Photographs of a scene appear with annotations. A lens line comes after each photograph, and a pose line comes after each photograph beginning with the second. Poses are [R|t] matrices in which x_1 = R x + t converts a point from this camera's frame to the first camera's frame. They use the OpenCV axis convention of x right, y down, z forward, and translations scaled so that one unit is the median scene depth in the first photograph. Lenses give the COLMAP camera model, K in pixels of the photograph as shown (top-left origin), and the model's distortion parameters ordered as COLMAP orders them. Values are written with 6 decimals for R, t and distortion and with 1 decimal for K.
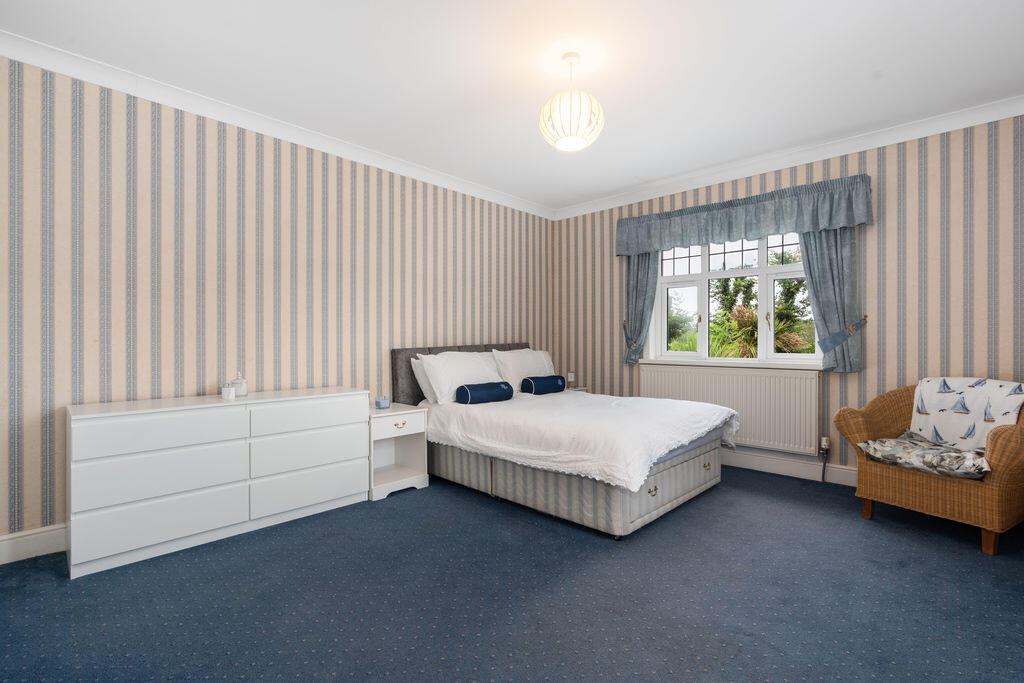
lens RADIAL K [[465.8, 0, 509.6], [0, 465.8, 345.0], [0, 0, 1]] dist [-0.001364, -0.000175]
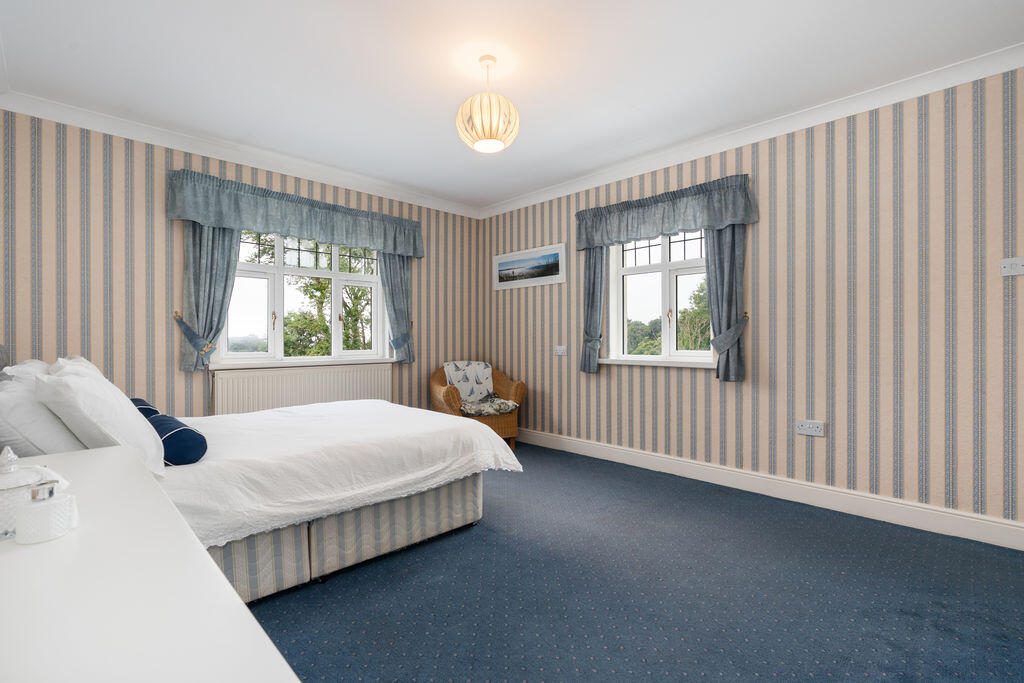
lens RADIAL K [[465.8, 0, 509.8], [0, 465.8, 337.1], [0, 0, 1]] dist [-0.001364, -0.000175]
pose [[0.026884, 0.005335, 0.999624, -0.620724], [0.007739, 0.999955, -0.005545, -0.006672], [-0.999609, 0.007885, 0.026842, 0.651813]]
